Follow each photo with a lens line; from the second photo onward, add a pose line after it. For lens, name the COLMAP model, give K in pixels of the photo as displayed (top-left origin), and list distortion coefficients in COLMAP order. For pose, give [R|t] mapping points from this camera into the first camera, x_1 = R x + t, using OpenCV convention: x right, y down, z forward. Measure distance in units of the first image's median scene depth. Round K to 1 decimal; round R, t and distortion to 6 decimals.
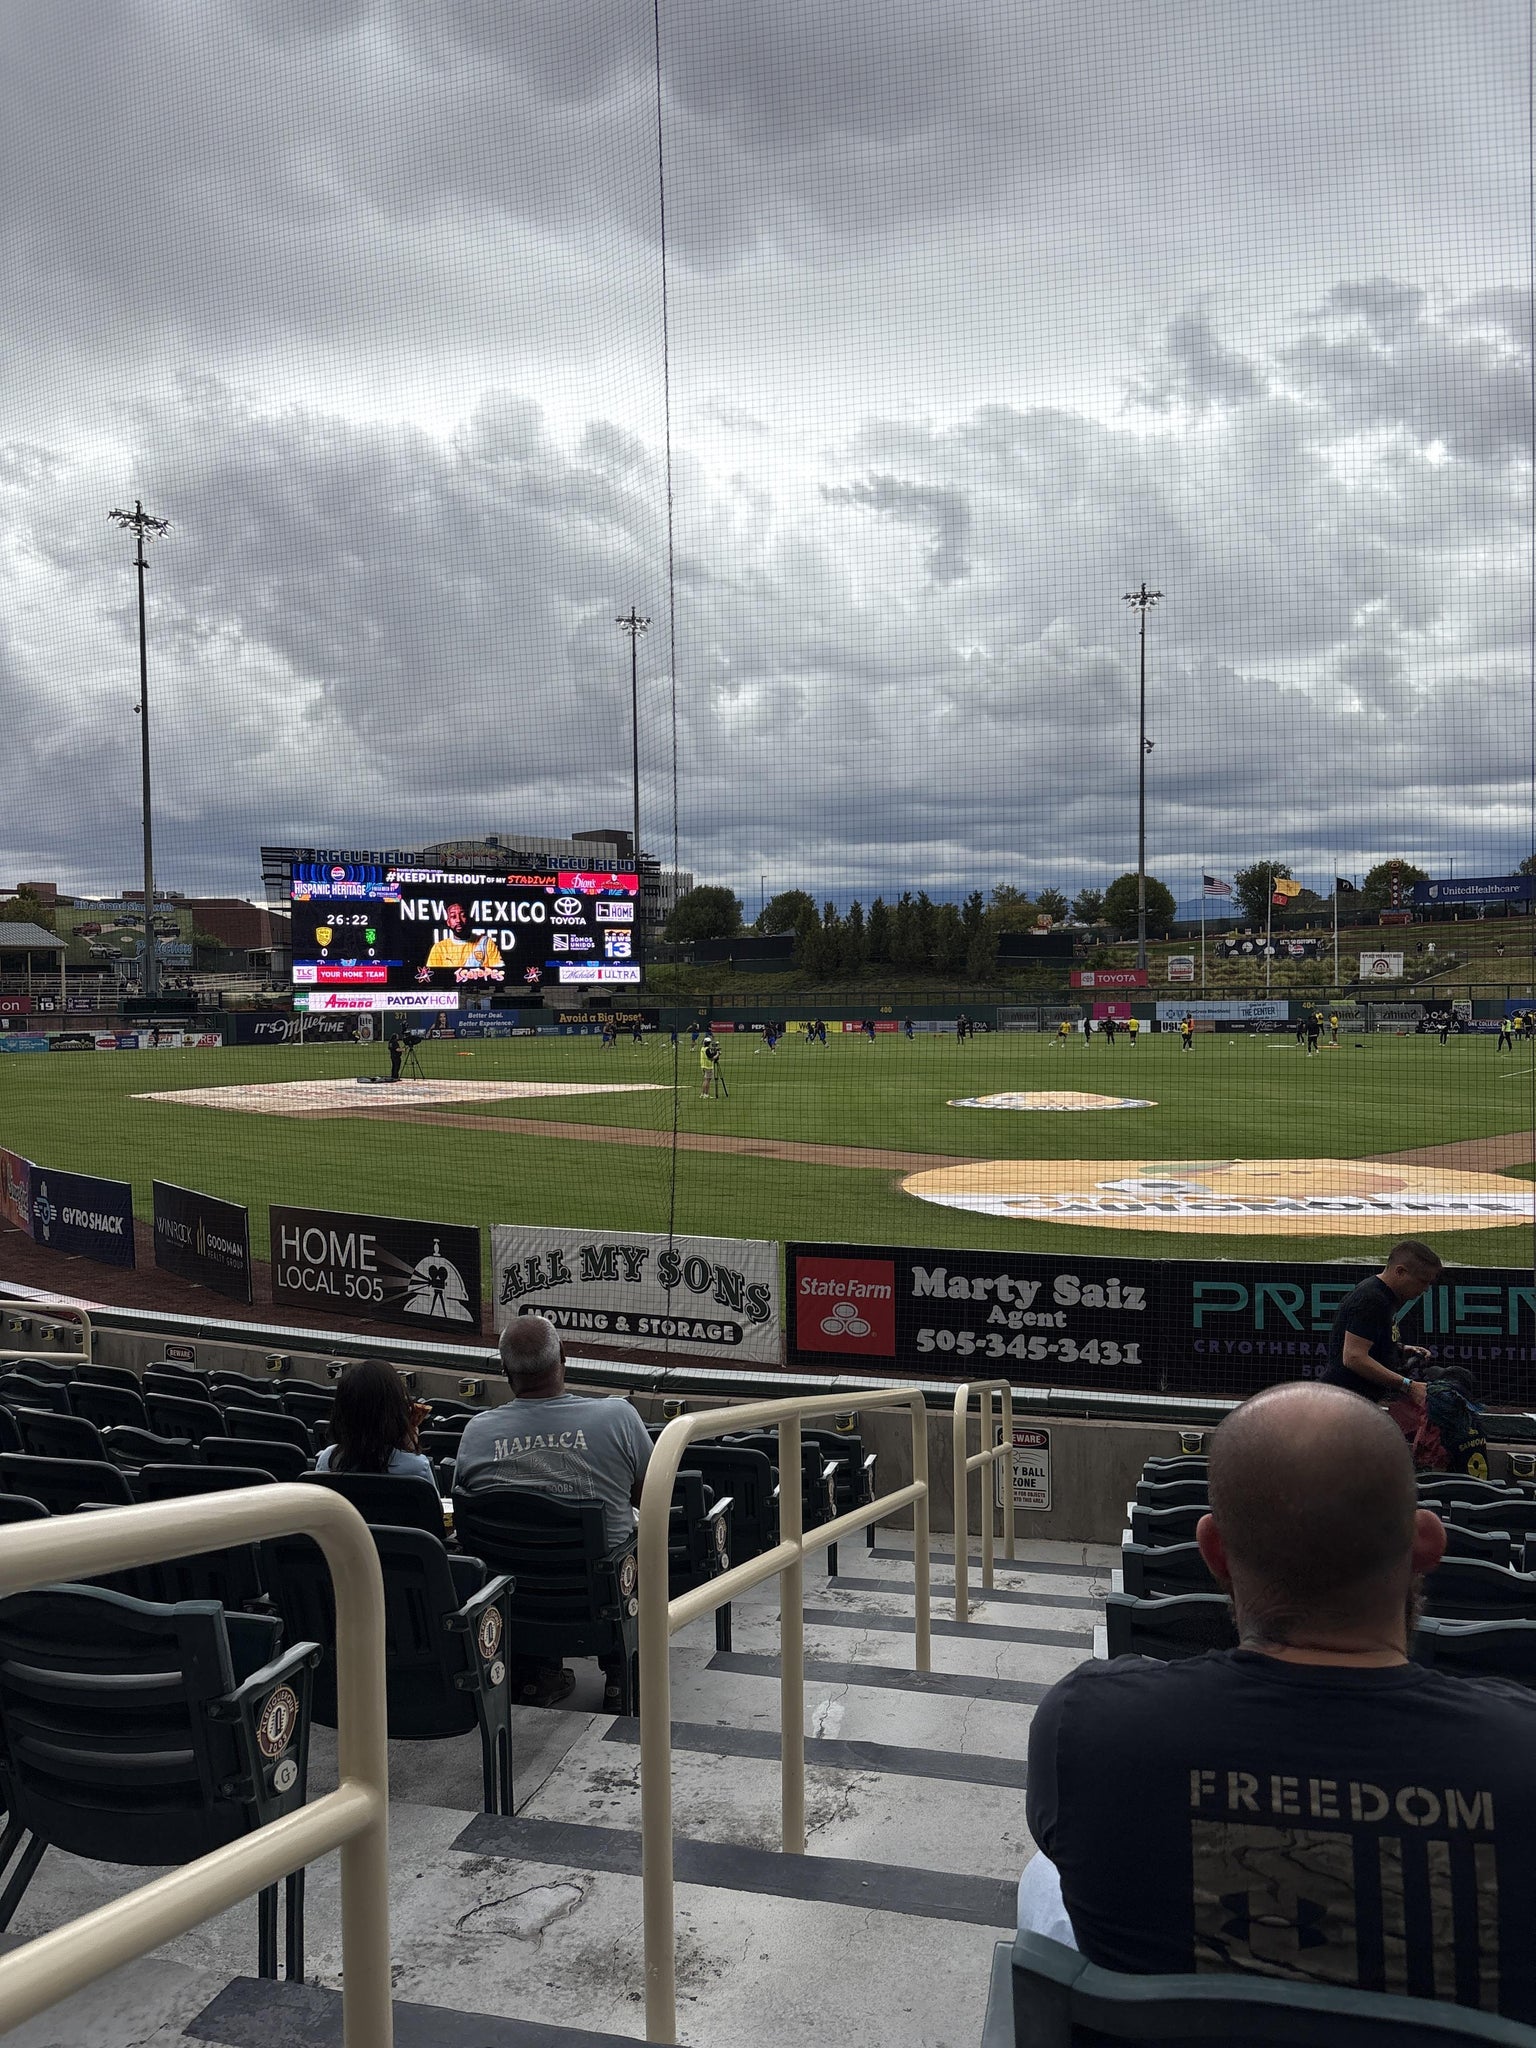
lens RADIAL K [[1526.7, 0, 770.6], [0, 1526.7, 1056.1], [0, 0, 1]] dist [0.059487, -0.069715]
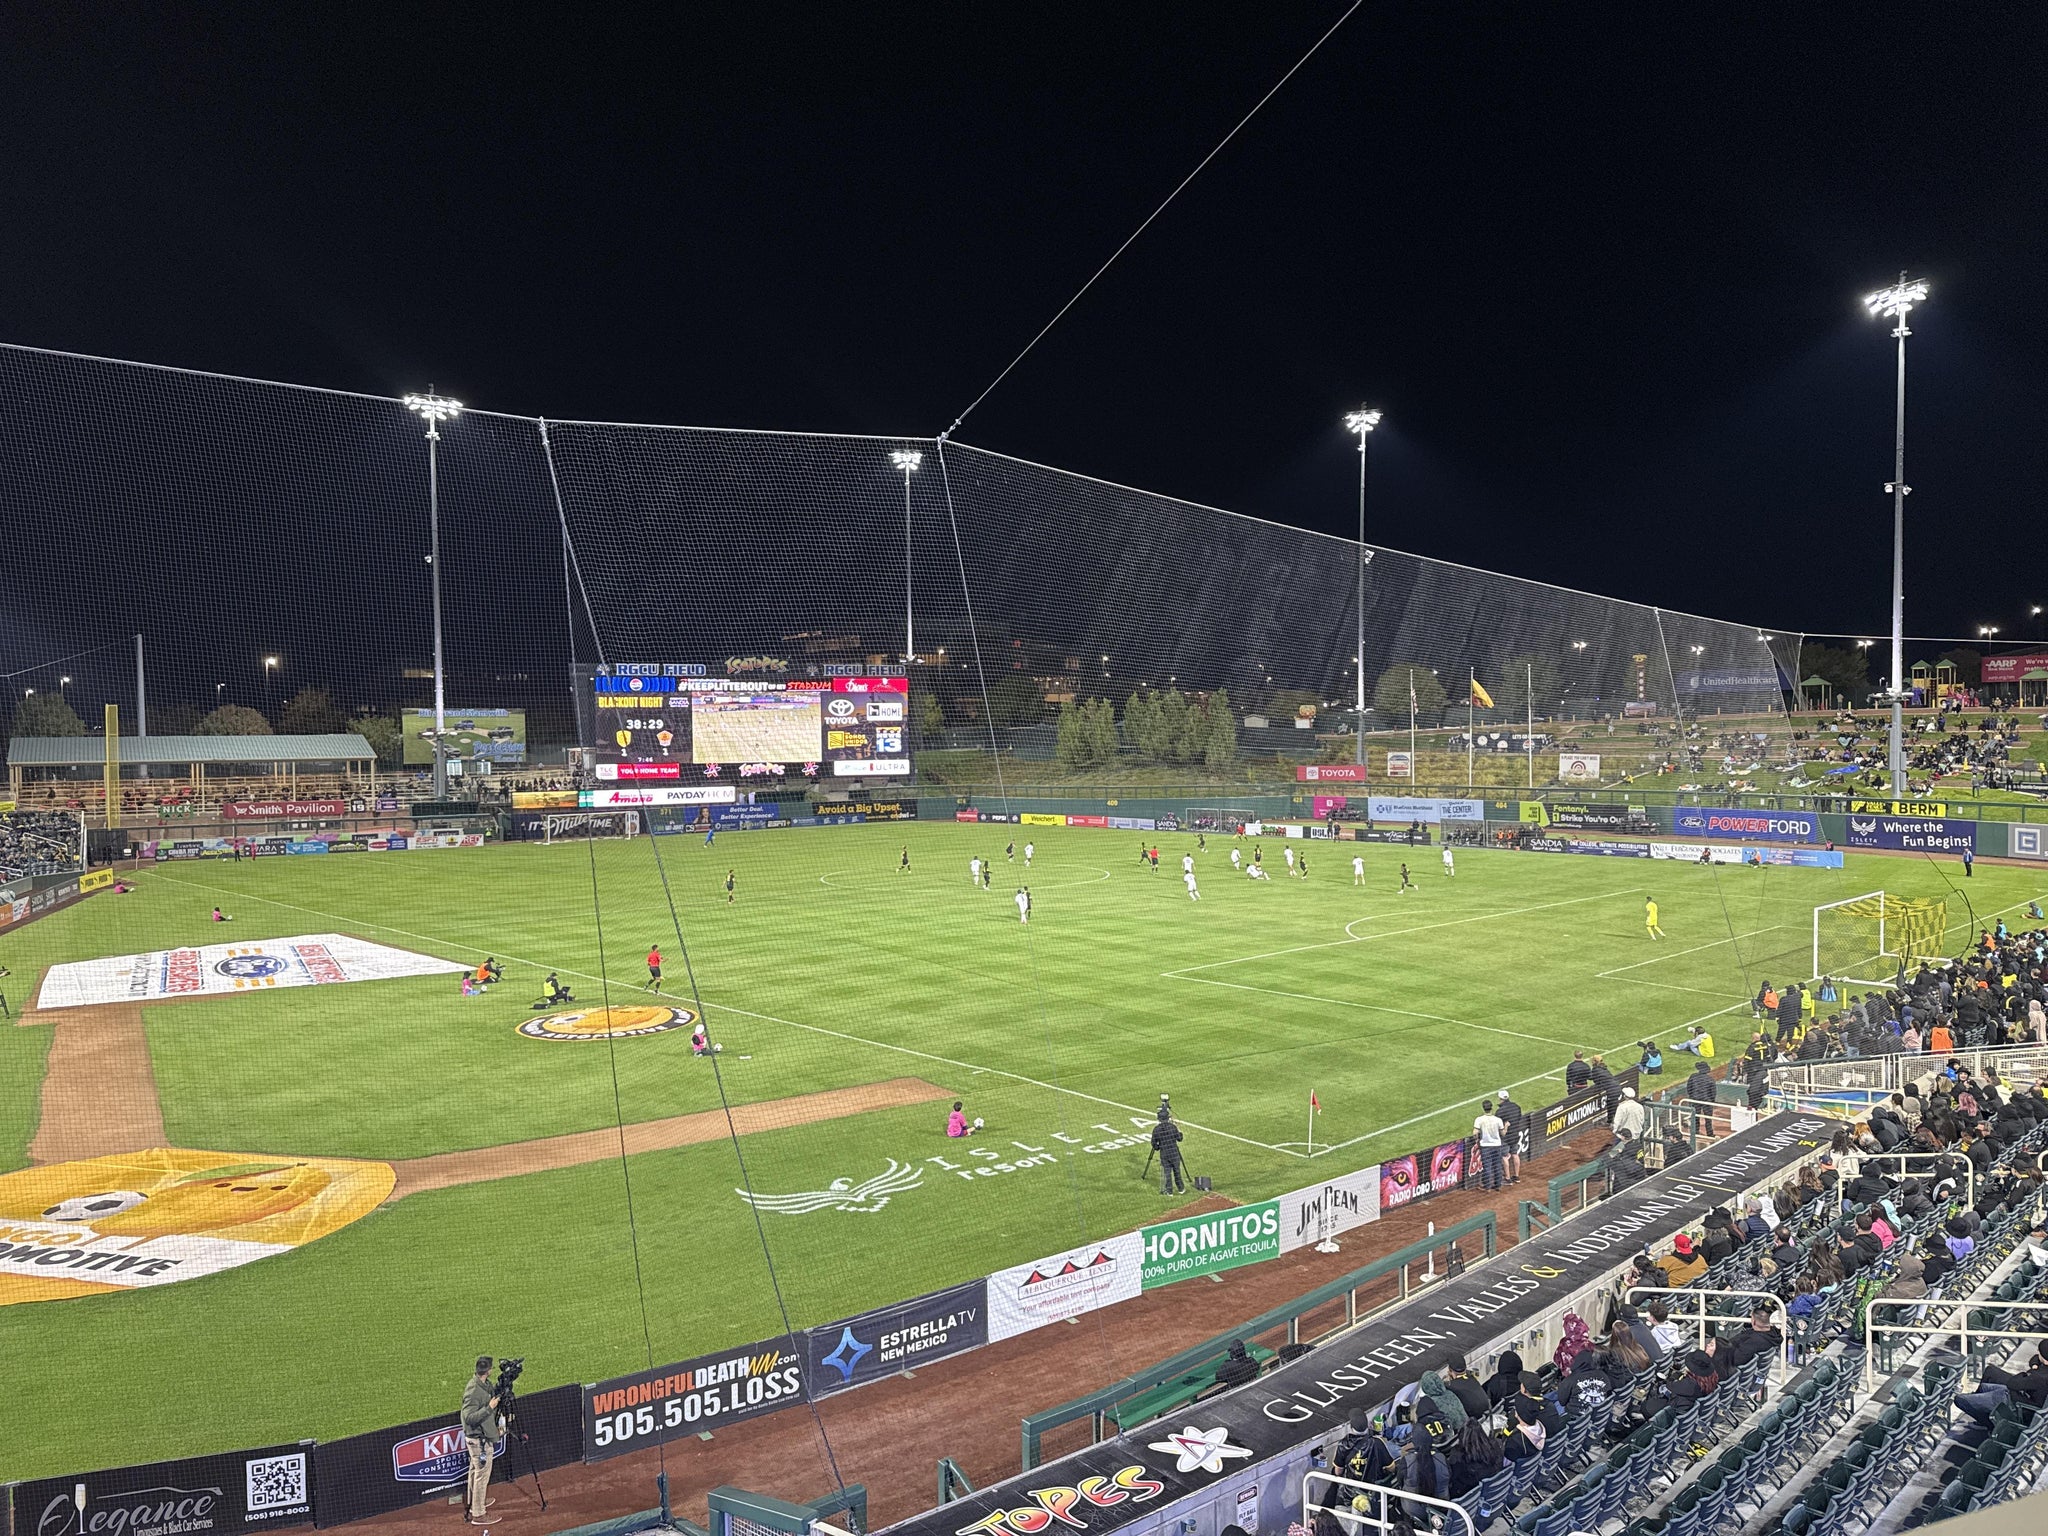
lens RADIAL K [[1405.5, 0, 1035.2], [0, 1405.5, 771.0], [0, 0, 1]] dist [0.122298, -0.178598]
pose [[0.985163, 0.004199, -0.171570, 0.202848], [-0.005897, 0.999939, -0.009386, -0.045124], [0.171520, 0.010258, 0.985127, -0.010044]]
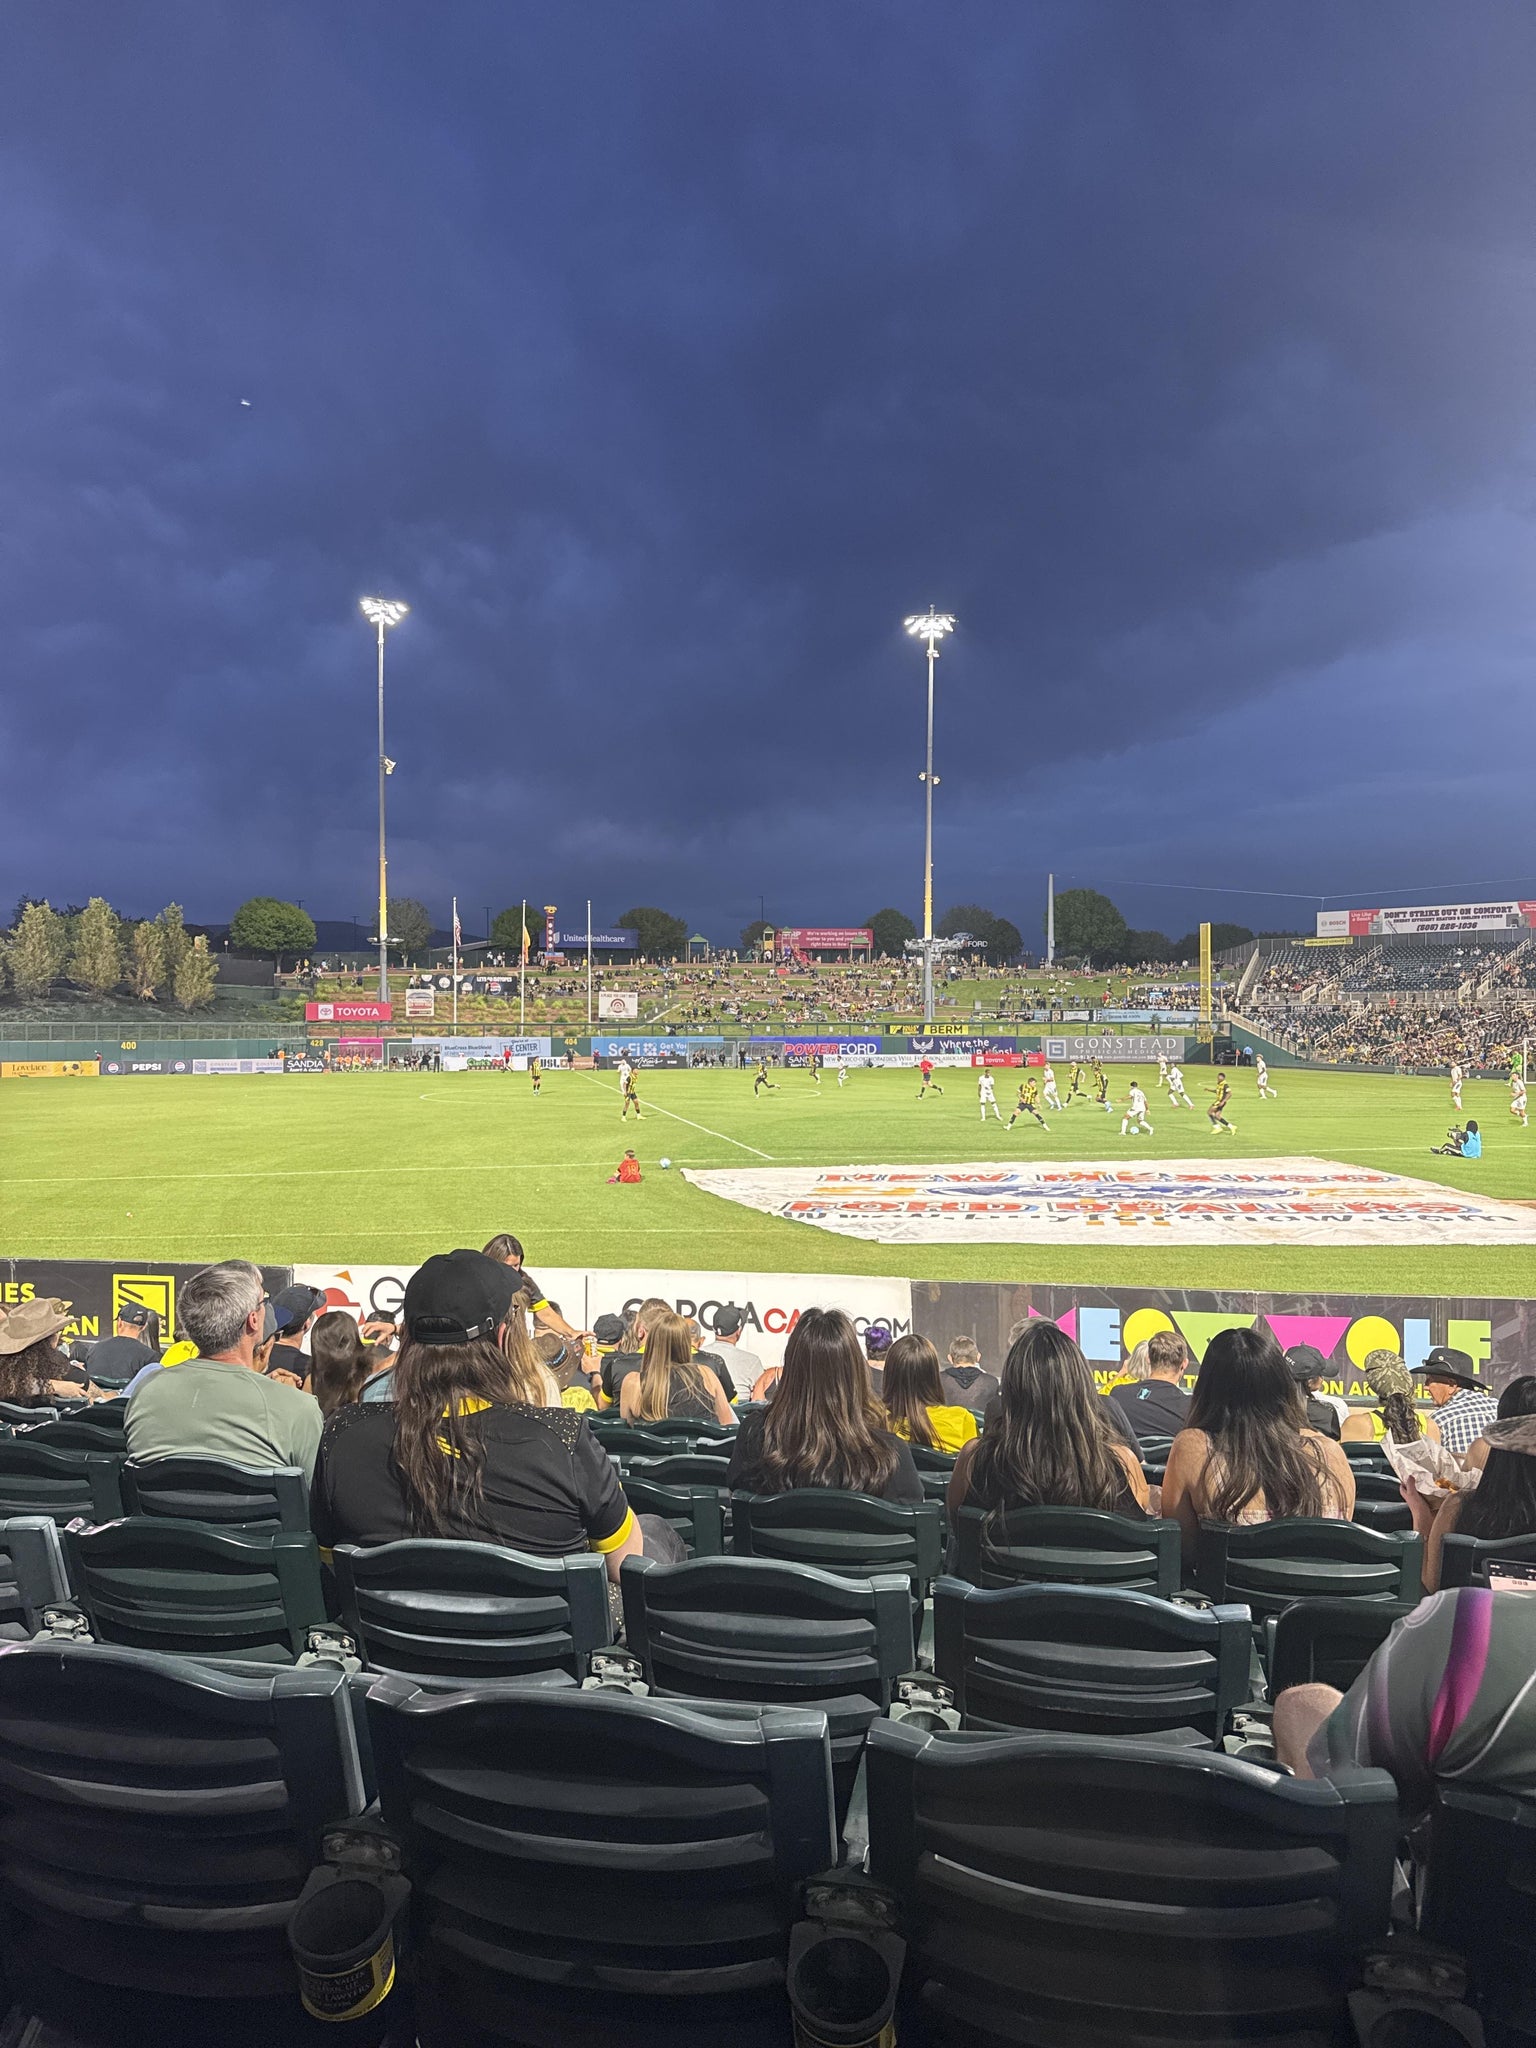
lens RADIAL K [[1419.5, 0, 761.7], [0, 1419.5, 1035.6], [0, 0, 1]] dist [0.164038, -0.324198]
pose [[0.676602, 0.004832, 0.736333, -0.265113], [0.022607, 0.999371, -0.027332, -0.007996], [-0.736001, 0.035139, 0.676067, 0.260196]]
